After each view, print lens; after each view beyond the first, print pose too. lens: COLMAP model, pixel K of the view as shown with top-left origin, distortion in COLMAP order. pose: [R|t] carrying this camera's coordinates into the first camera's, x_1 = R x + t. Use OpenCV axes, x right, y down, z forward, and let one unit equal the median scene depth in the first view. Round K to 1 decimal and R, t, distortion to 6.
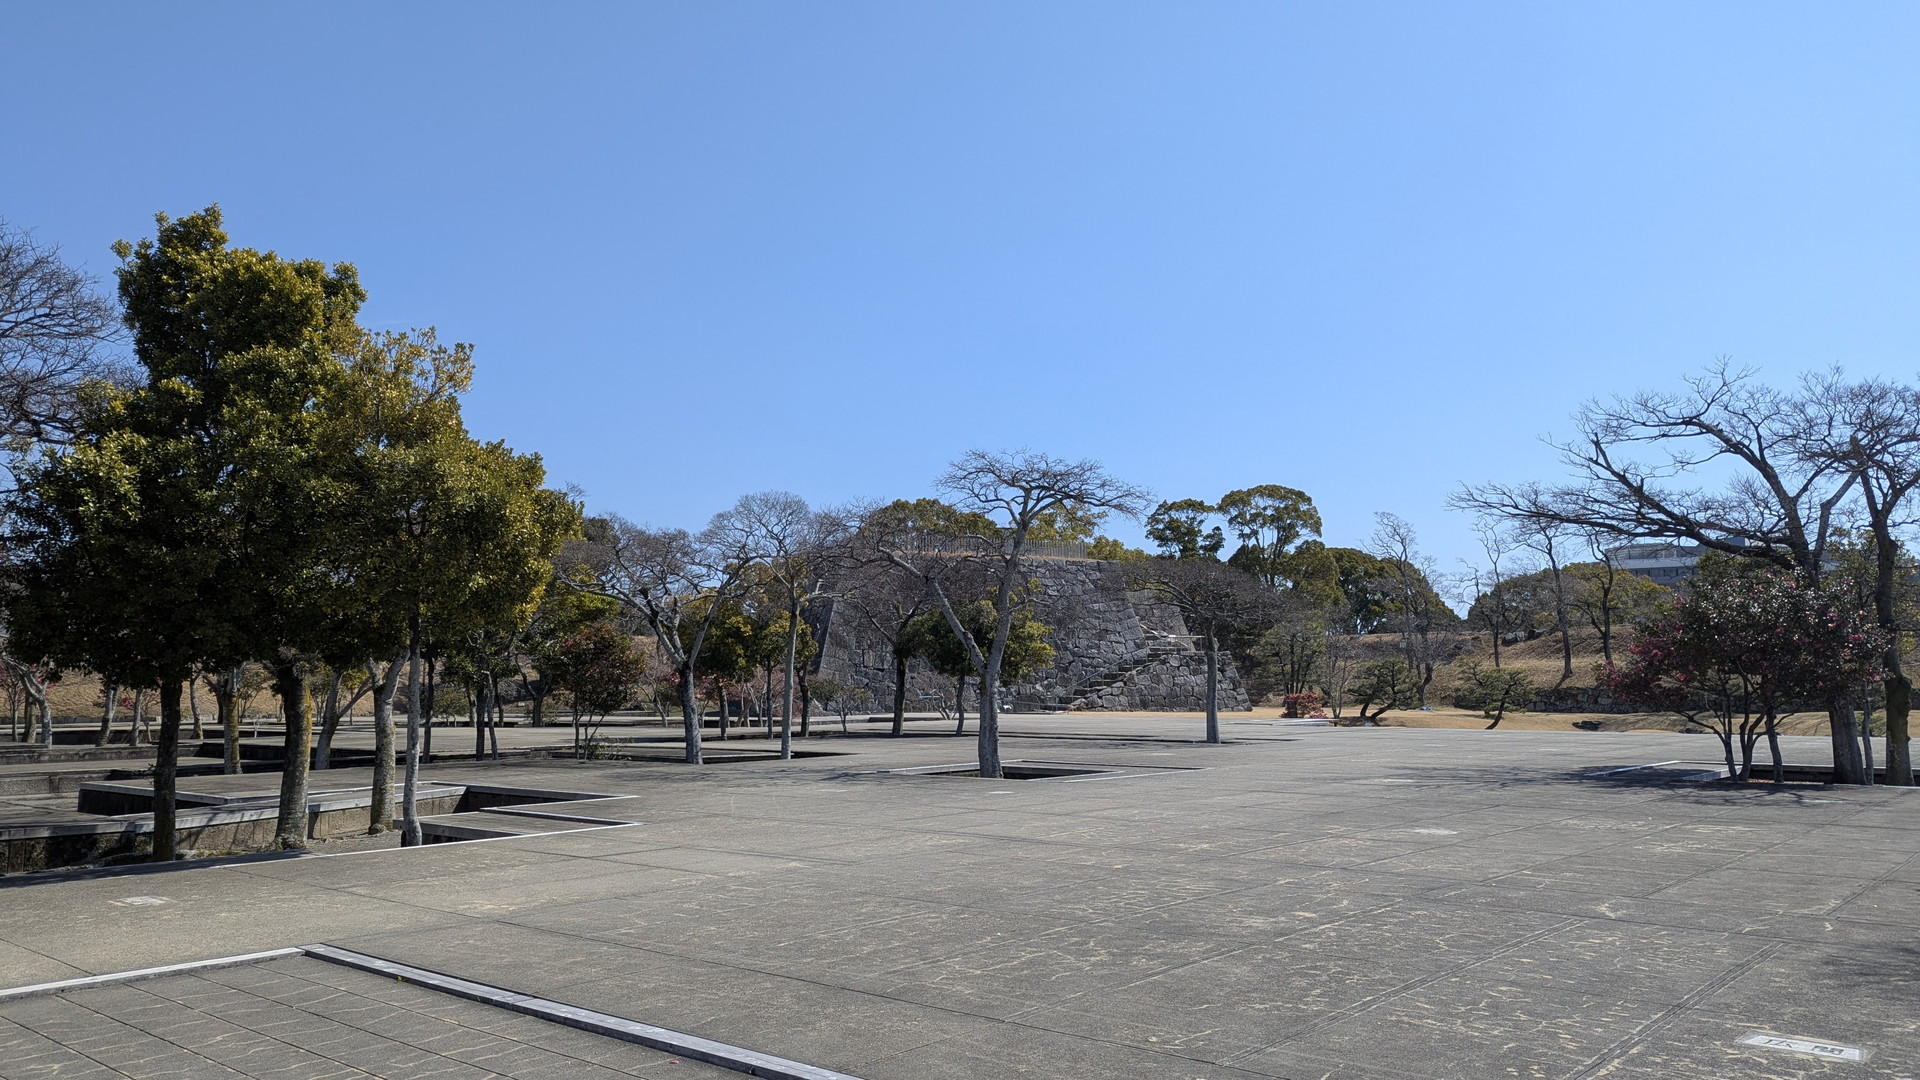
lens RADIAL K [[1337.8, 0, 960.0], [0, 1337.8, 540.0], [0, 0, 1]] dist [0.116252, -0.094274]
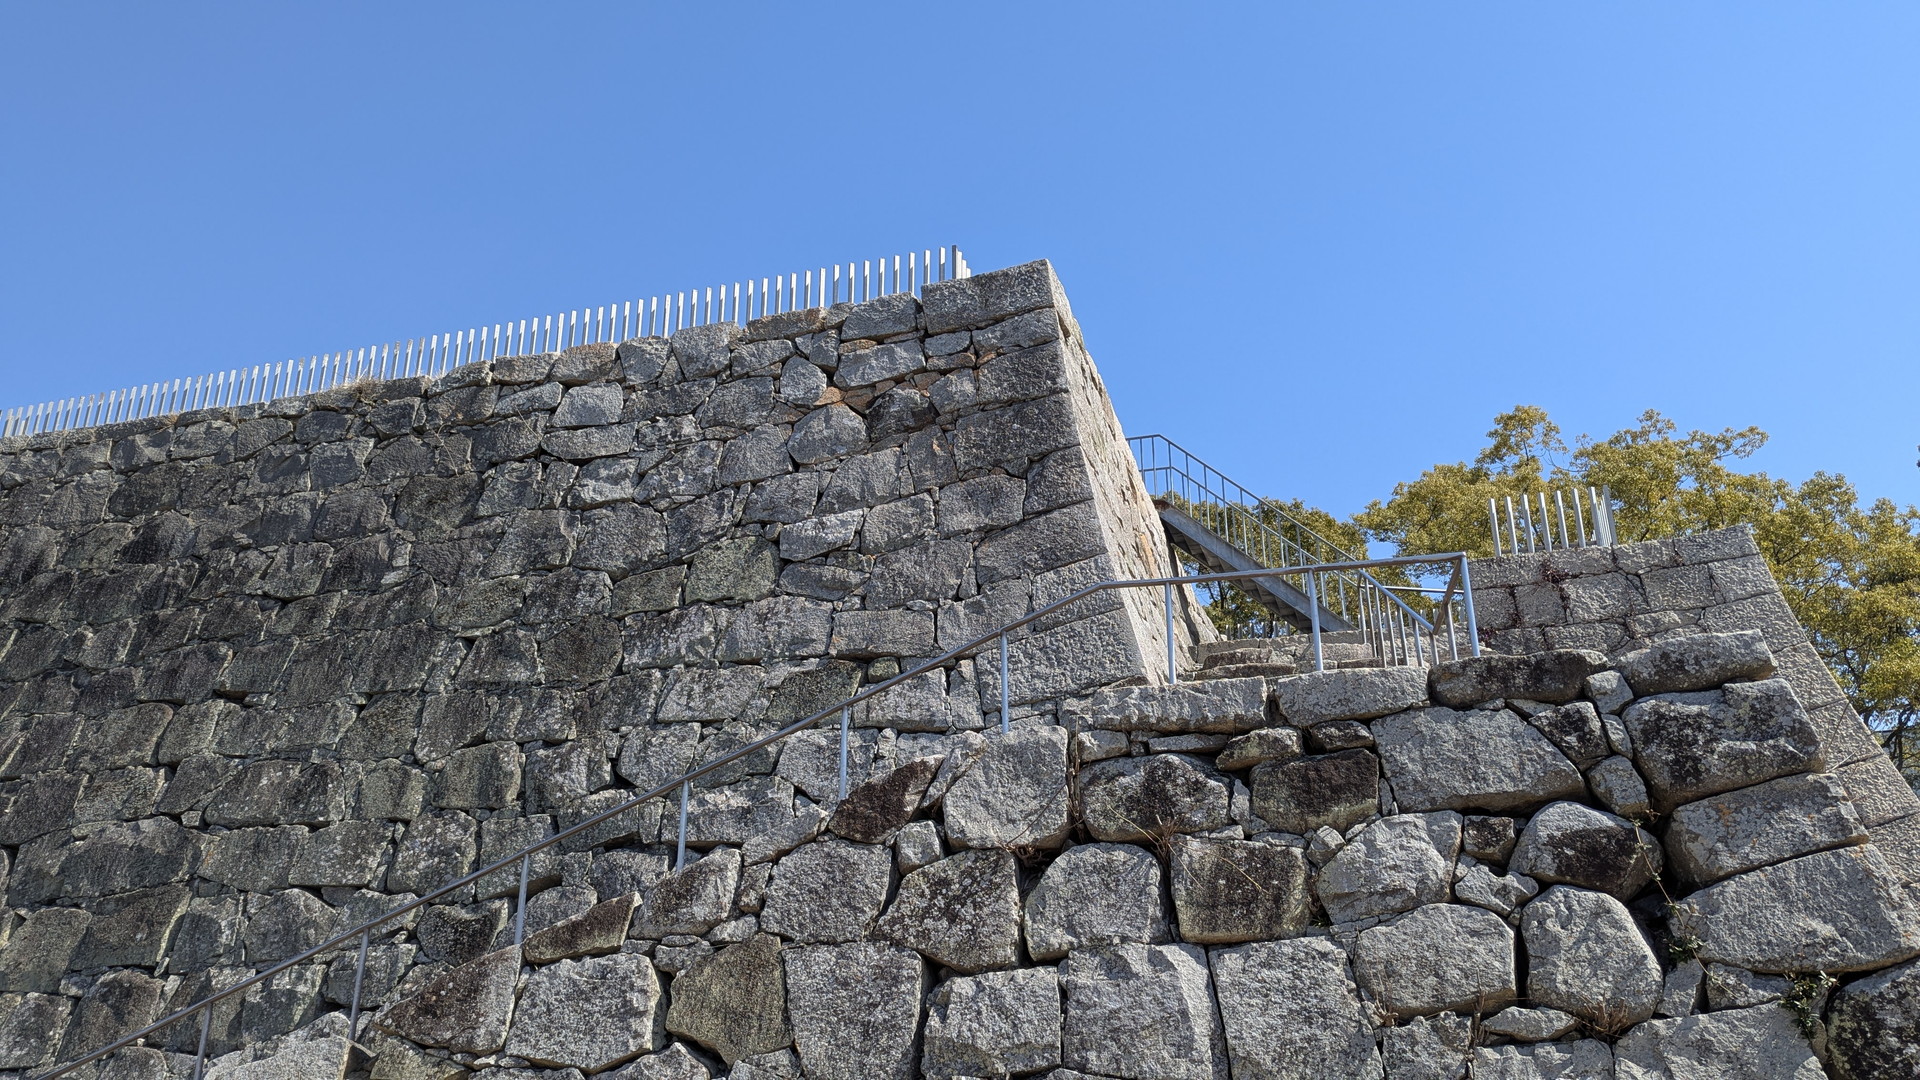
lens RADIAL K [[1337.8, 0, 960.0], [0, 1337.8, 540.0], [0, 0, 1]] dist [0.116252, -0.094274]
pose [[0.765408, -0.216413, -0.606066, 0.212290], [0.062627, 0.962339, -0.264539, 0.096105], [0.640491, 0.164524, 0.750135, 0.913670]]
